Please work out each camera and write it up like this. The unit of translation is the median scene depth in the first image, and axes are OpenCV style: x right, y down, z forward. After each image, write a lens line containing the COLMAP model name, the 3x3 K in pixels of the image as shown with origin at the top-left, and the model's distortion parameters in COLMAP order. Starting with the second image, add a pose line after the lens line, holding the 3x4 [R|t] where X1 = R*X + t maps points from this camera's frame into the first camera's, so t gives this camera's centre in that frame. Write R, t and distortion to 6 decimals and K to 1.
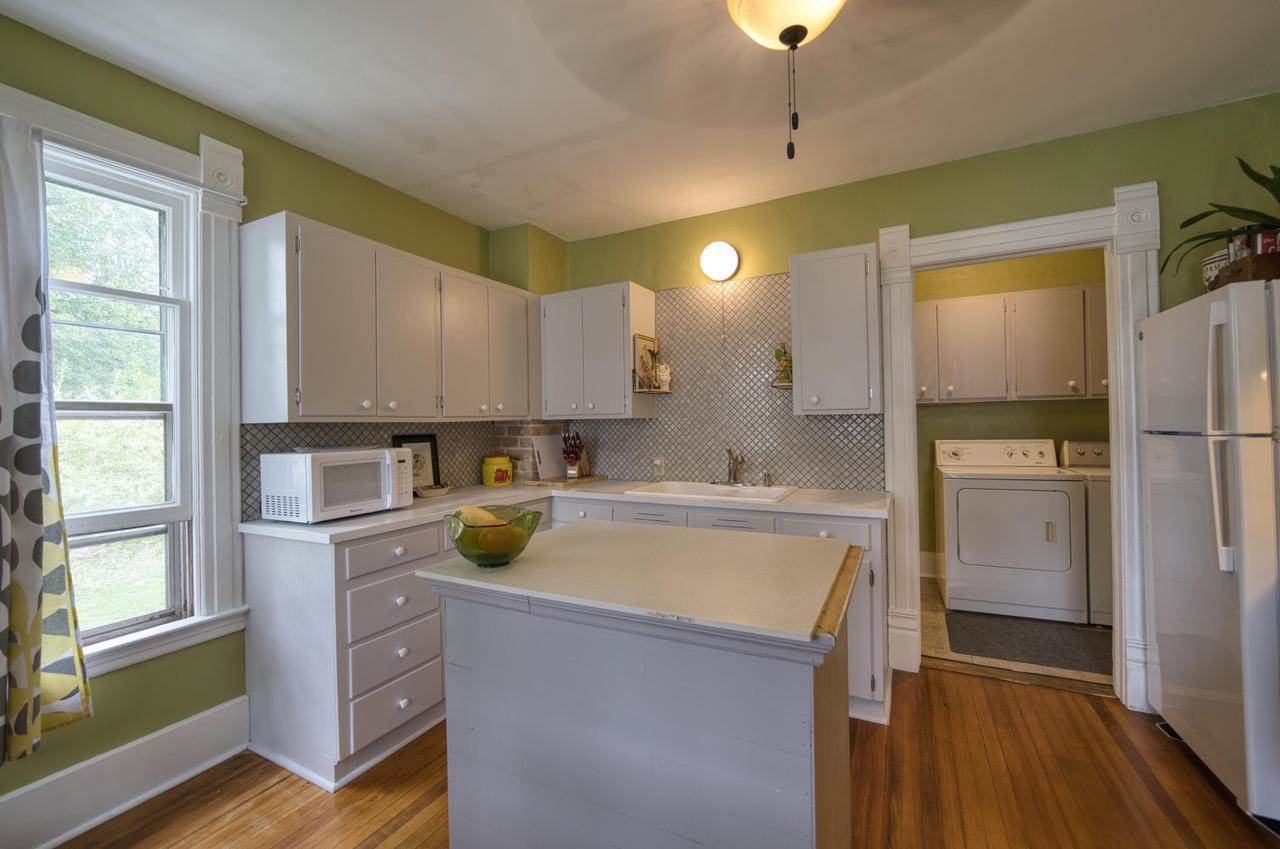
lens RADIAL K [[514.4, 0, 631.0], [0, 514.4, 418.9], [0, 0, 1]] dist [-0.009804, 0.001313]
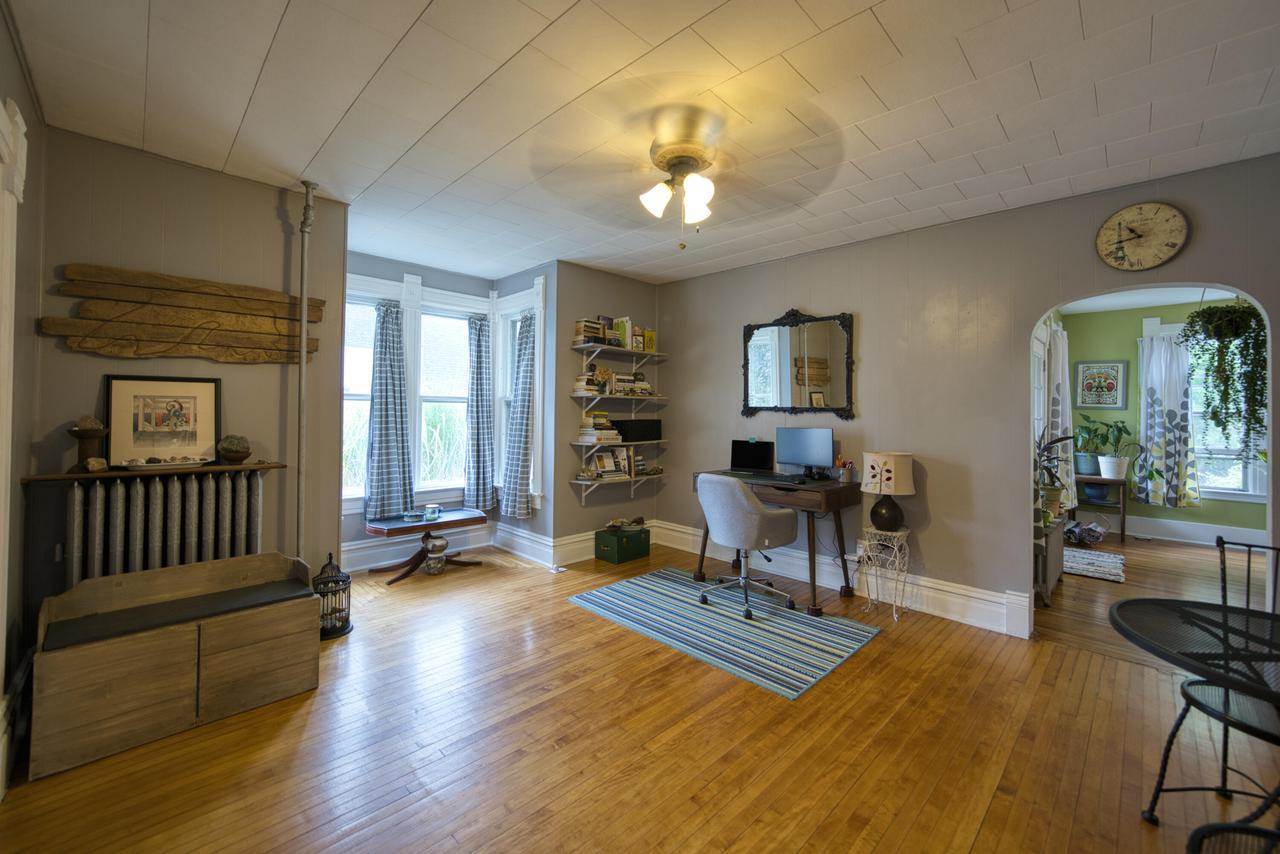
lens RADIAL K [[514.4, 0, 647.5], [0, 514.4, 403.8], [0, 0, 1]] dist [-0.009804, 0.001313]
pose [[-0.300574, 0.000198, -0.953758, 2.227138], [-0.001645, 0.999998, 0.000726, -0.059538], [0.953757, 0.001787, -0.300574, -1.010062]]
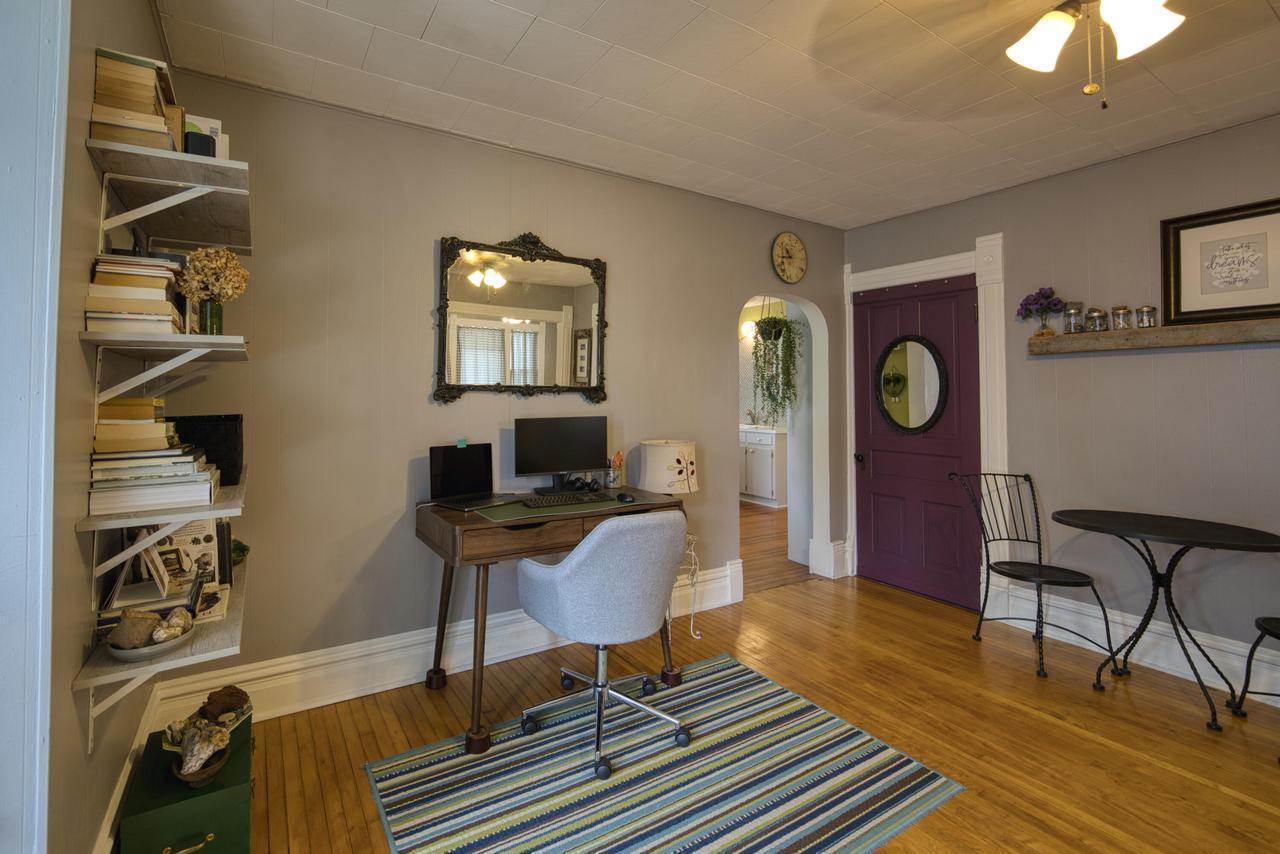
lens RADIAL K [[553.5, 0, 565.9], [0, 553.5, 378.0], [0, 0, 1]] dist [-0.005487, 0.002580]
pose [[0.832810, 0.002588, -0.553553, 1.140944], [-0.013489, 0.999787, -0.015621, -0.046570], [0.553394, 0.020476, 0.832668, -2.028466]]
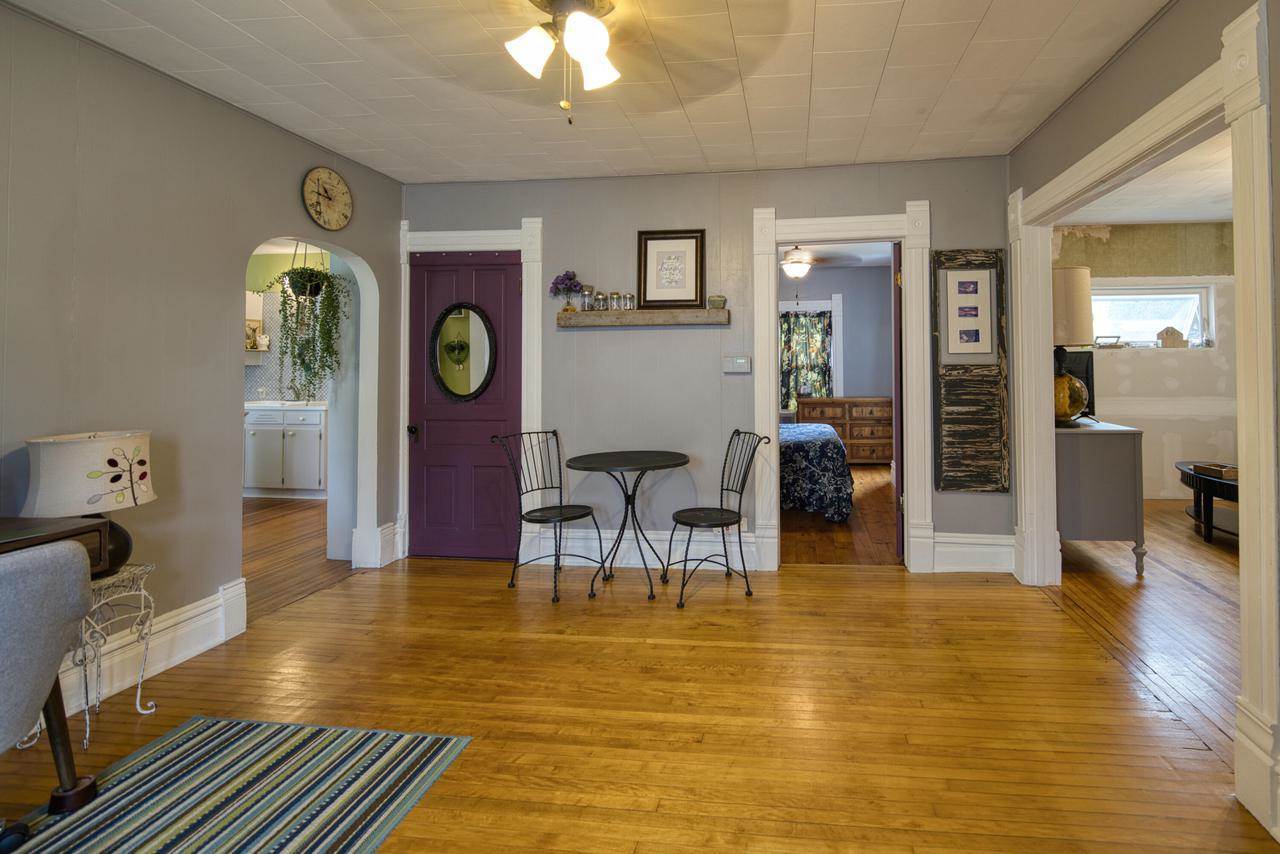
lens RADIAL K [[580.5, 0, 737.1], [0, 580.5, 351.1], [0, 0, 1]] dist [-0.004407, 0.002222]
pose [[0.935926, 0.019278, 0.351668, 1.235790], [-0.013118, 0.999716, -0.019892, -0.045164], [-0.351952, 0.014004, 0.935913, -1.999036]]
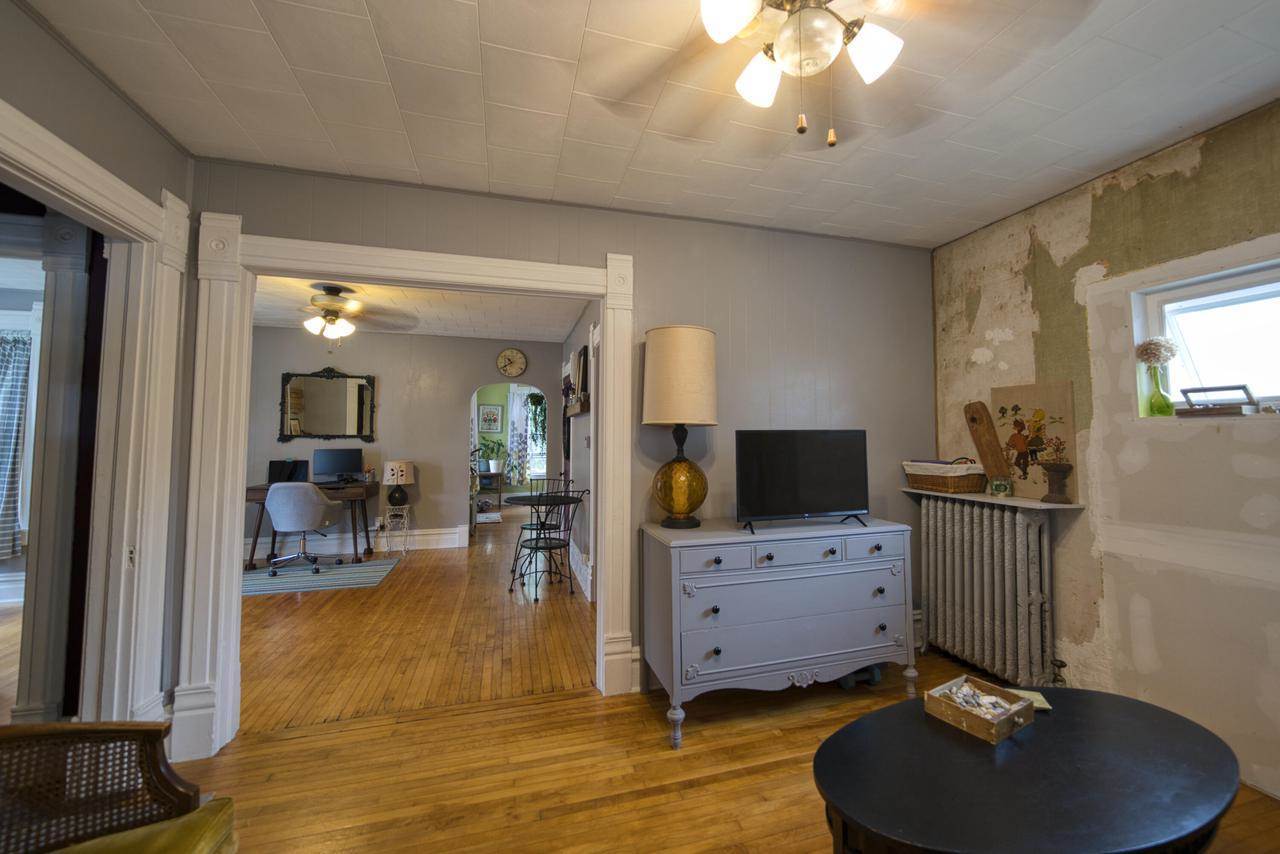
lens RADIAL K [[527.2, 0, 671.0], [0, 527.2, 406.7], [0, 0, 1]] dist [0.002022, 0.000185]
pose [[0.694930, -0.023142, -0.718705, 3.446962], [-0.006075, 0.999257, -0.038051, -0.097552], [0.719052, 0.030809, 0.694273, -1.654242]]
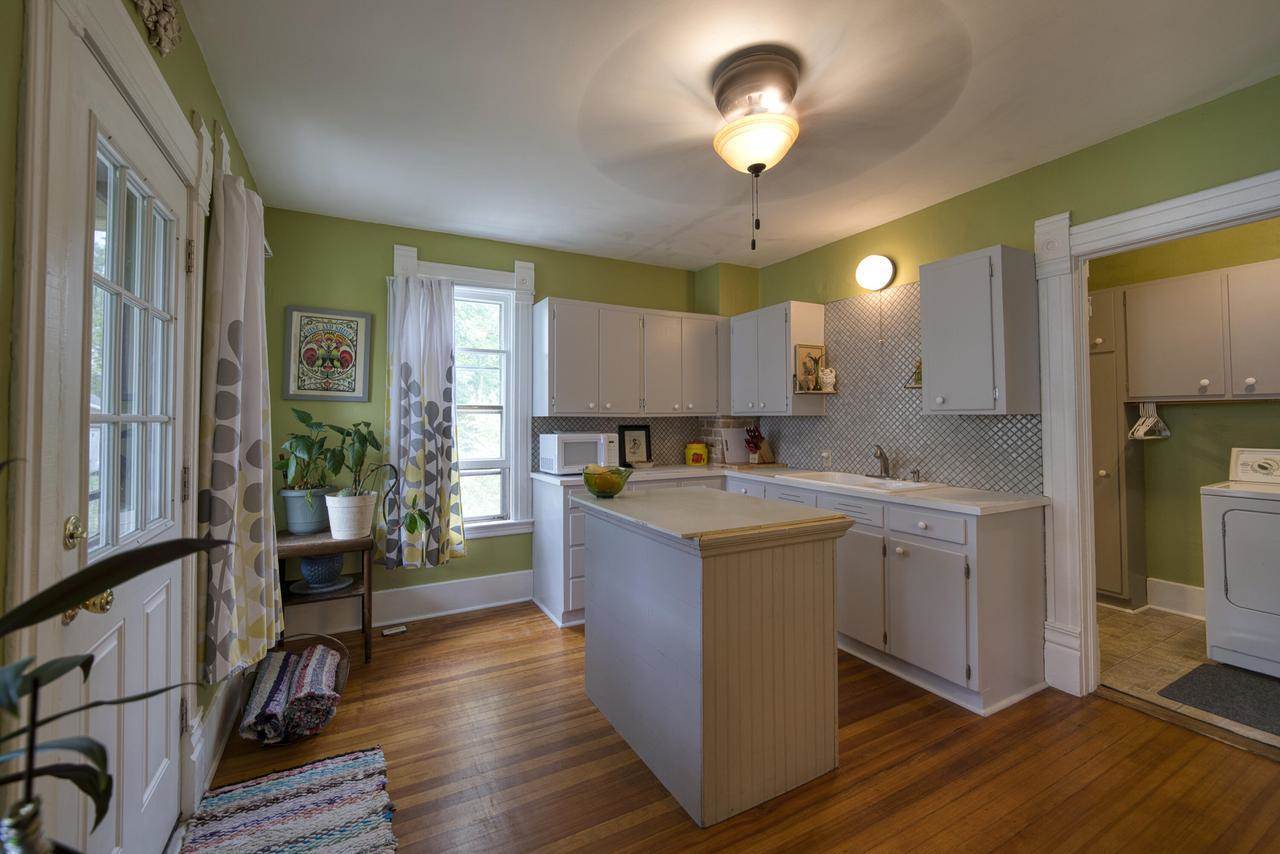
lens RADIAL K [[514.4, 0, 622.0], [0, 514.4, 403.8], [0, 0, 1]] dist [-0.009804, 0.001313]
pose [[0.818575, -0.001252, -0.574398, 0.476299], [-0.007614, 0.999886, -0.013030, -0.013398], [0.574349, 0.015040, 0.818472, -0.261407]]
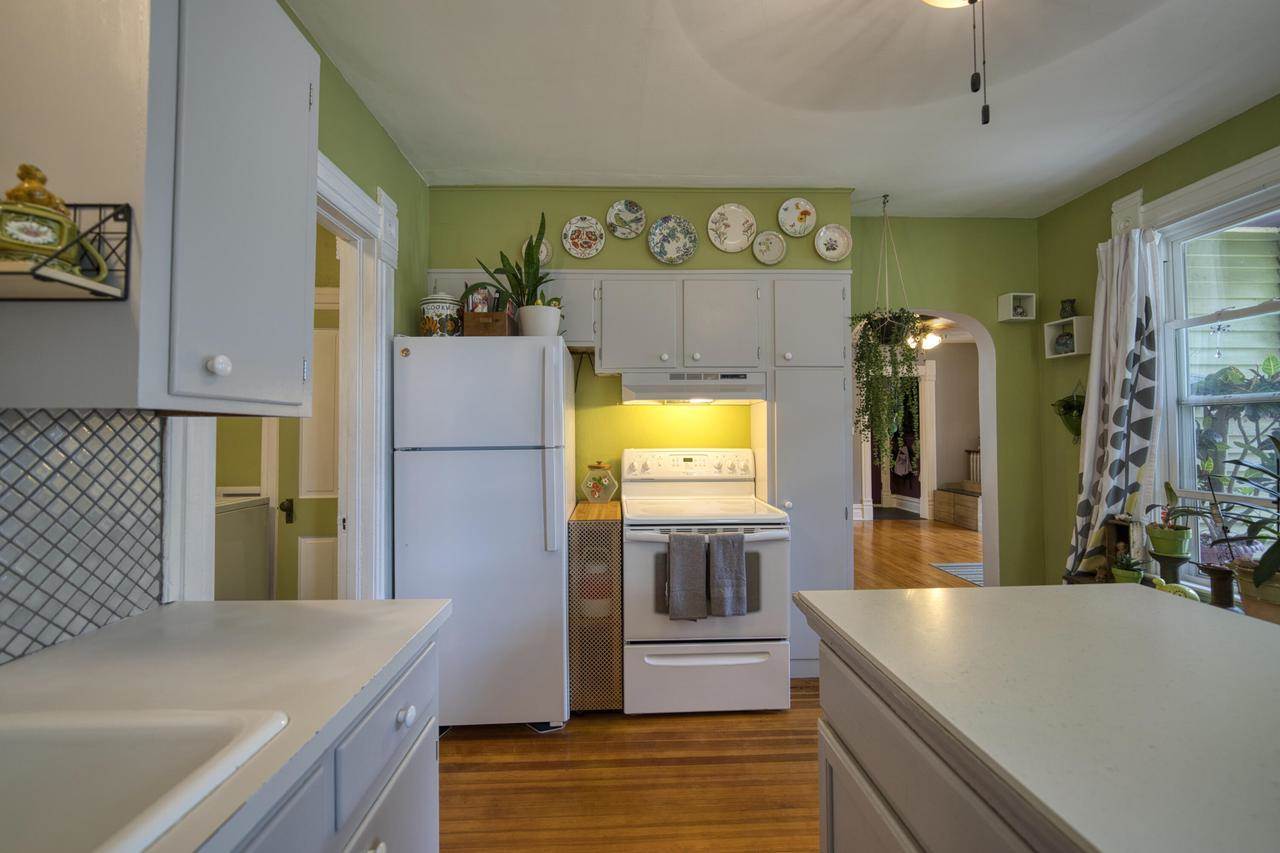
lens RADIAL K [[514.4, 0, 639.8], [0, 514.4, 422.8], [0, 0, 1]] dist [-0.009804, 0.001313]
pose [[-0.507277, 0.035680, 0.861044, -0.067652], [0.006059, 0.999266, -0.037838, 0.014708], [-0.861762, -0.013977, -0.507120, 1.042243]]
